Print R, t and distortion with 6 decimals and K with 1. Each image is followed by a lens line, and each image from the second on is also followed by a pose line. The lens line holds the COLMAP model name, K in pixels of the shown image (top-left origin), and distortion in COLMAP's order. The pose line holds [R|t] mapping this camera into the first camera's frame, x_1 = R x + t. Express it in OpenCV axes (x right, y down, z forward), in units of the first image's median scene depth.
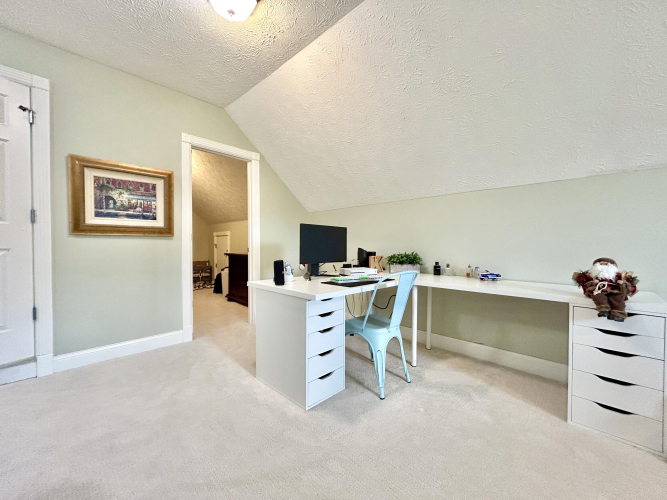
lens RADIAL K [[270.5, 0, 332.1], [0, 270.5, 250.7], [0, 0, 1]] dist [0.004067, -0.000131]
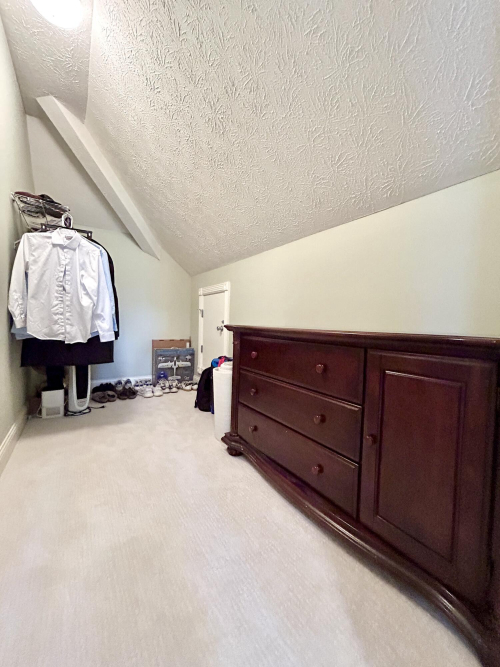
lens RADIAL K [[270.5, 0, 250.9], [0, 270.5, 334.8], [0, 0, 1]] dist [0.004067, -0.000131]
pose [[0.974644, 0.034171, -0.221138, -0.223584], [-0.029404, 0.999260, 0.024812, 0.011832], [0.221822, -0.017681, 0.974927, 0.517886]]
